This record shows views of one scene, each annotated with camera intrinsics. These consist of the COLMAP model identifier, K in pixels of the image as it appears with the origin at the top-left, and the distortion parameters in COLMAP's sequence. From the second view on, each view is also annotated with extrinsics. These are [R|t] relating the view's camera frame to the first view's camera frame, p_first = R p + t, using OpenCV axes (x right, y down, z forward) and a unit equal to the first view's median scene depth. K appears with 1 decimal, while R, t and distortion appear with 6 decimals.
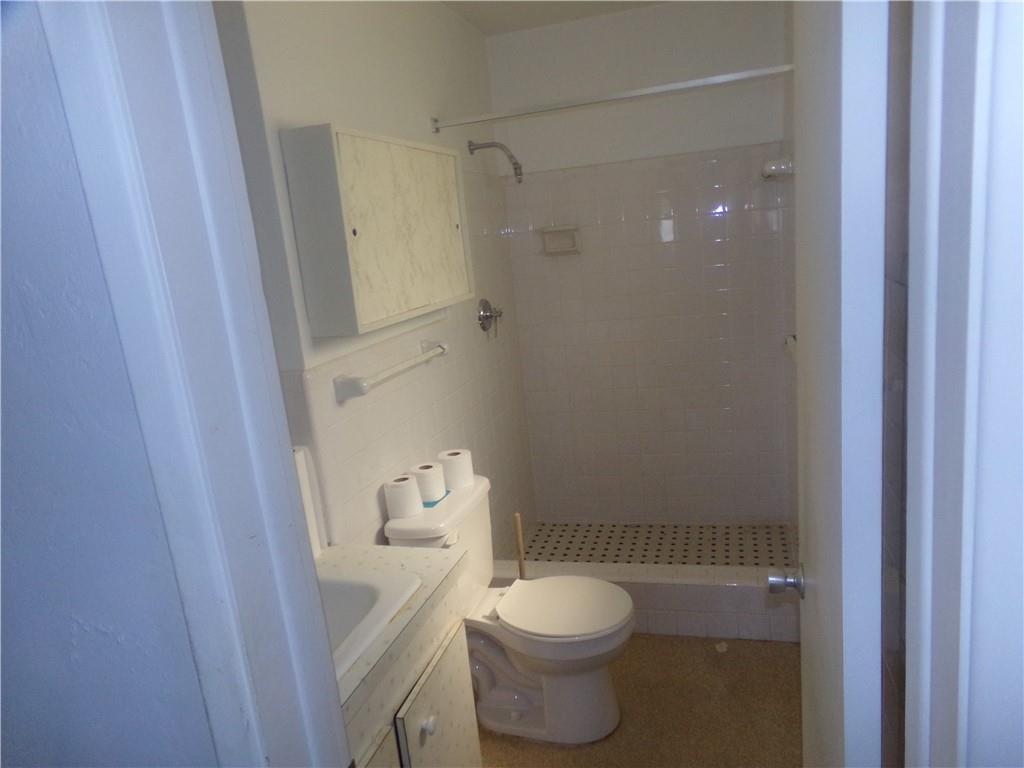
lens RADIAL K [[708.1, 0, 529.2], [0, 708.1, 388.4], [0, 0, 1]] dist [-0.101848, 0.179885]
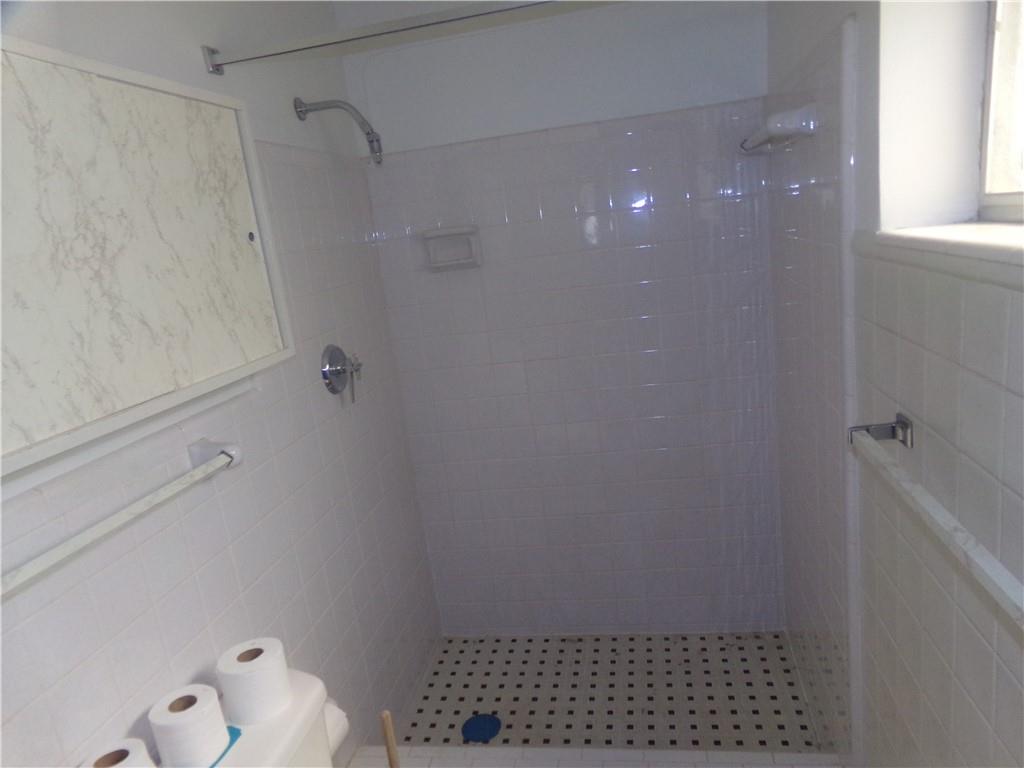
lens RADIAL K [[708.1, 0, 529.2], [0, 708.1, 388.4], [0, 0, 1]] dist [-0.101848, 0.179885]
pose [[0.993659, -0.045669, 0.102740, 0.058563], [0.045295, 0.998956, 0.005967, -0.100841], [-0.102905, -0.001275, 0.994690, 0.417363]]
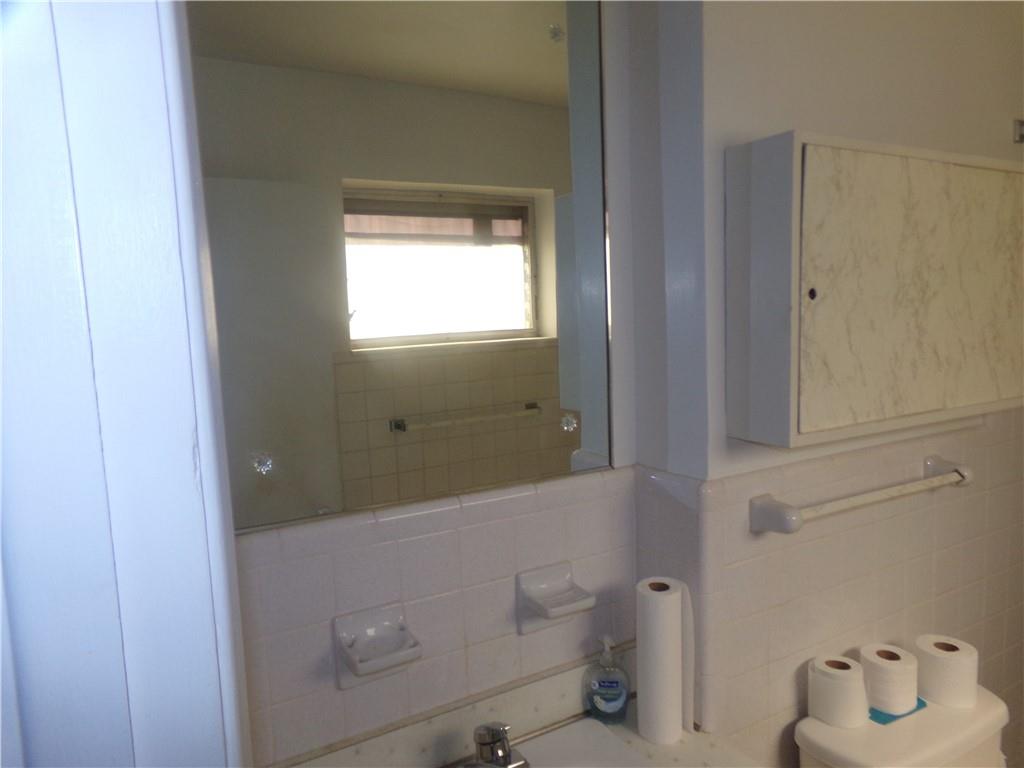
lens RADIAL K [[687.7, 0, 515.6], [0, 687.7, 394.7], [0, 0, 1]] dist [0.003770, 0.005348]
pose [[0.714015, 0.146478, -0.684636, 0.006985], [-0.180750, 0.983286, 0.021868, -0.068142], [0.676396, 0.108134, 0.728557, 0.255353]]
